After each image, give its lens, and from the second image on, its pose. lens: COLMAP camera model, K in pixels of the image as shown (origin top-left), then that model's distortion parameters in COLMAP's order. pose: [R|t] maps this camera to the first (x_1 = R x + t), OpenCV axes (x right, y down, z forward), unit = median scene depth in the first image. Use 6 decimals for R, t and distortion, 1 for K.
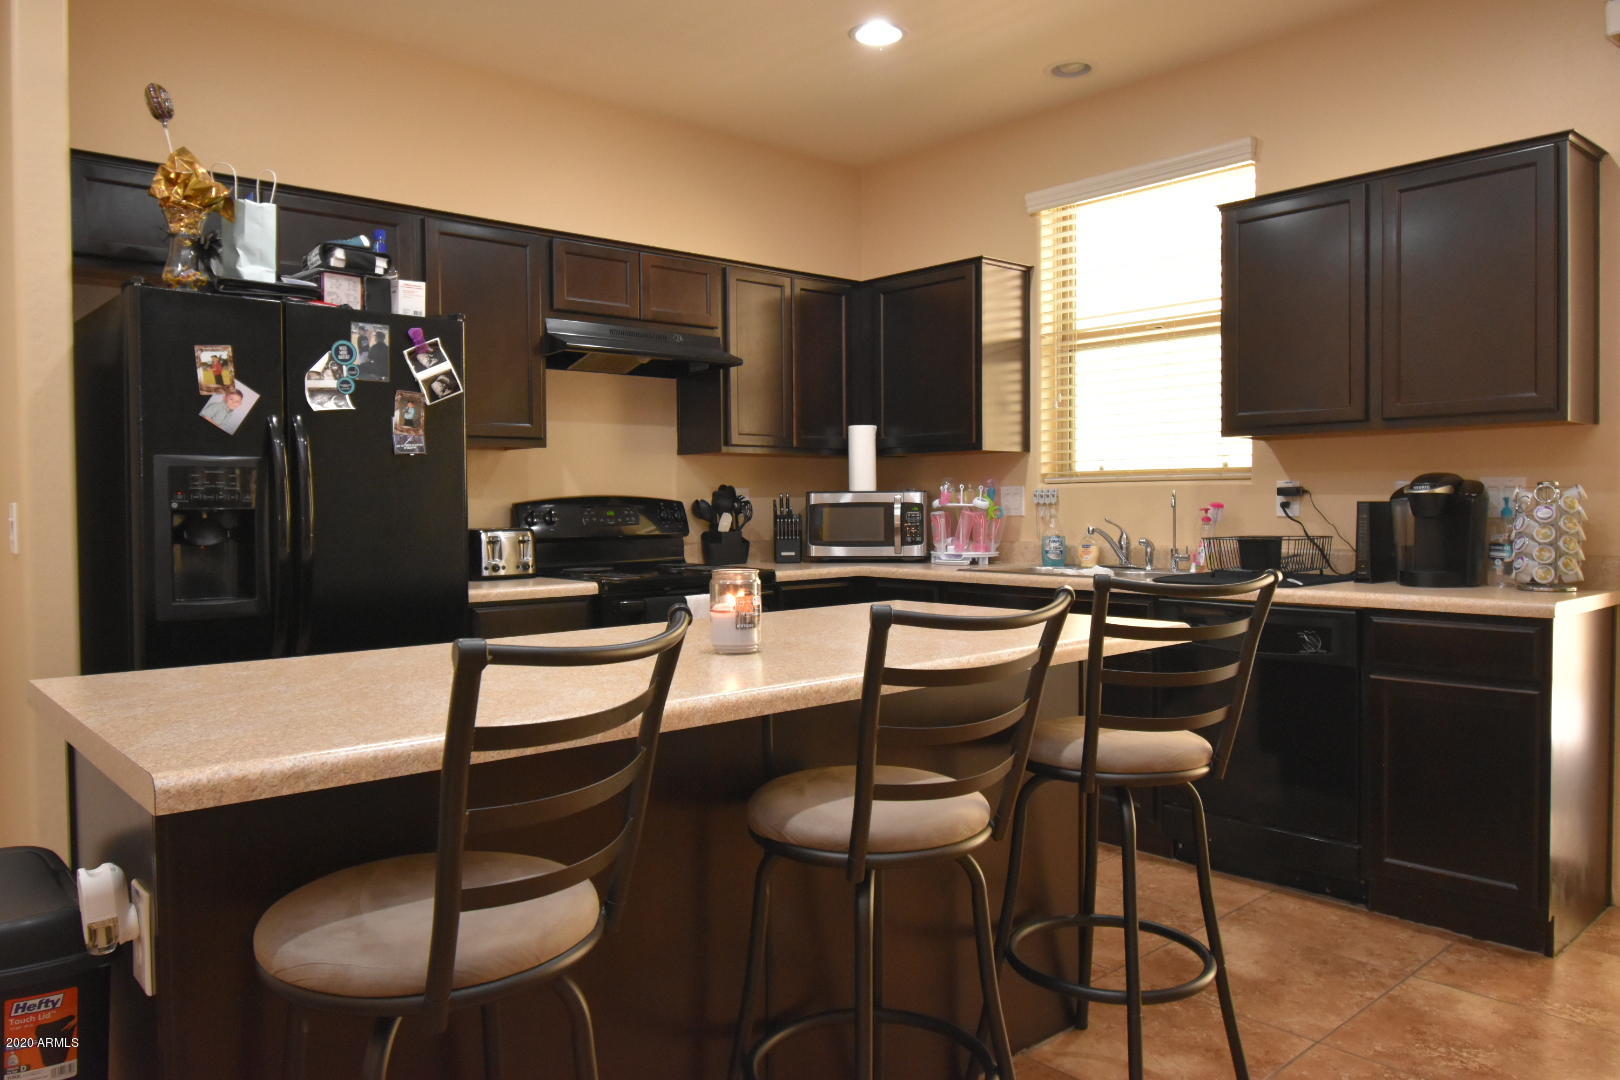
lens RADIAL K [[1132.7, 0, 808.6], [0, 1132.7, 515.8], [0, 0, 1]] dist [-0.002059, -0.000350]
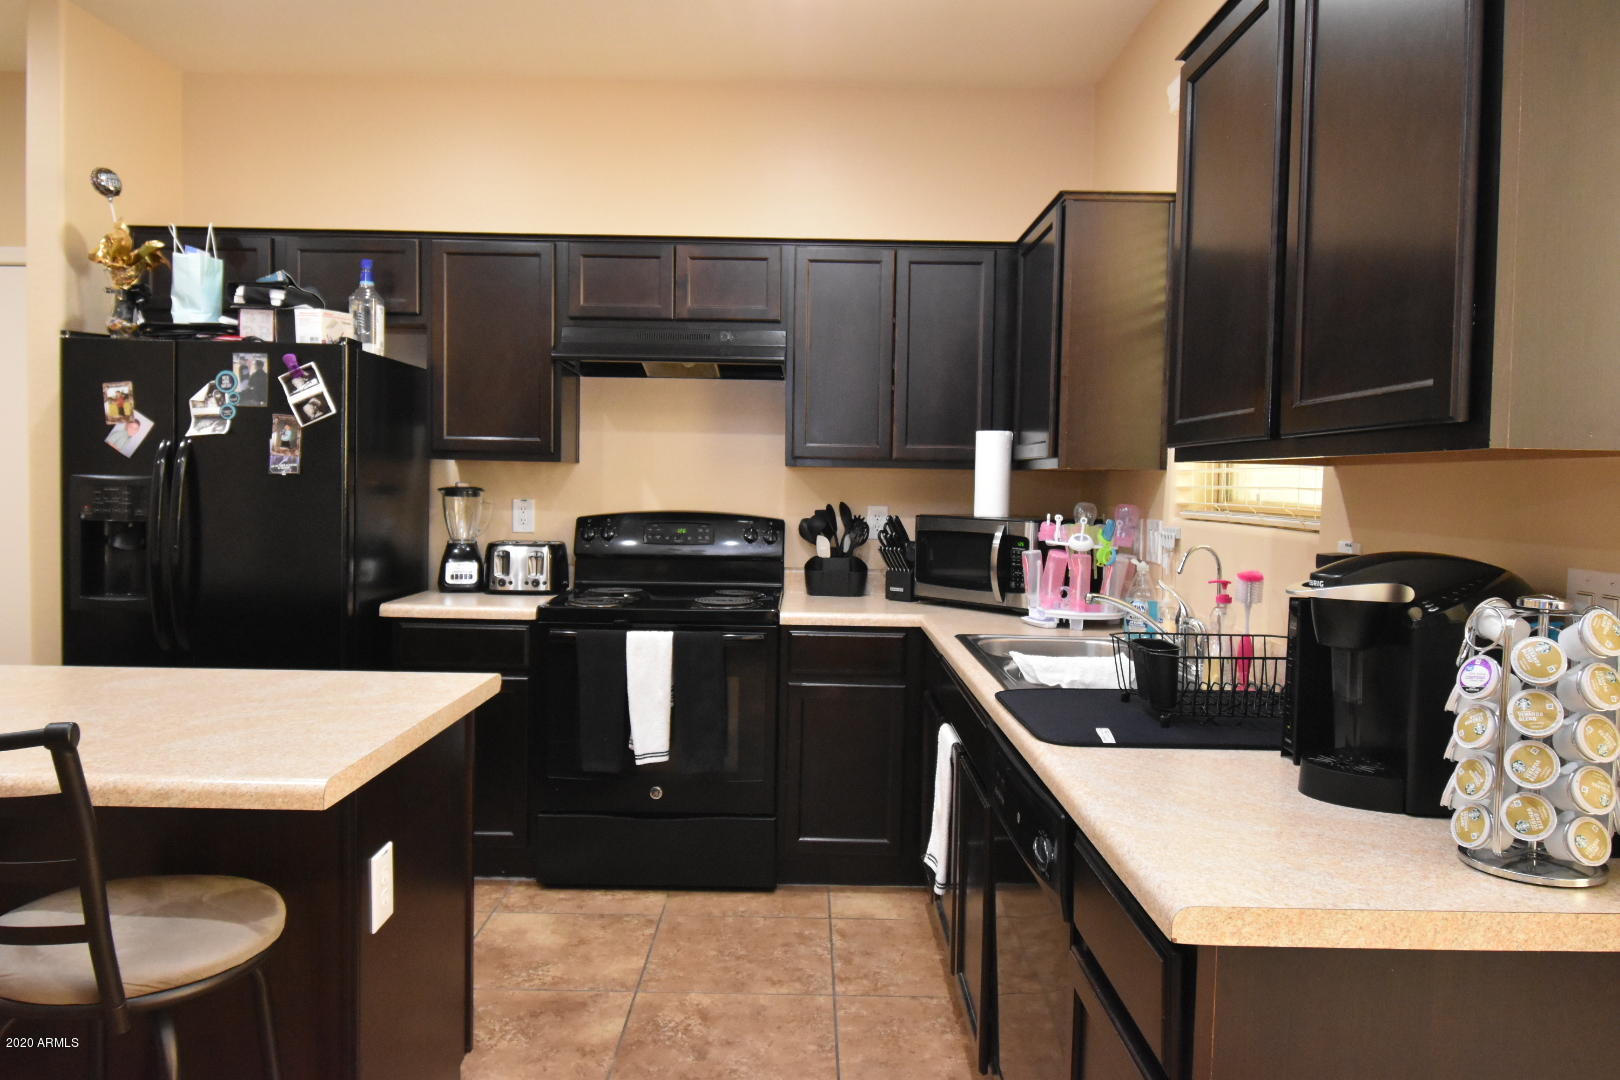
lens RADIAL K [[1132.7, 0, 808.6], [0, 1132.7, 515.8], [0, 0, 1]] dist [-0.002059, -0.000350]
pose [[0.748446, 0.043462, -0.661770, 0.722538], [-0.033203, 0.999055, 0.028061, -0.061345], [0.662364, 0.000970, 0.749182, 0.531851]]
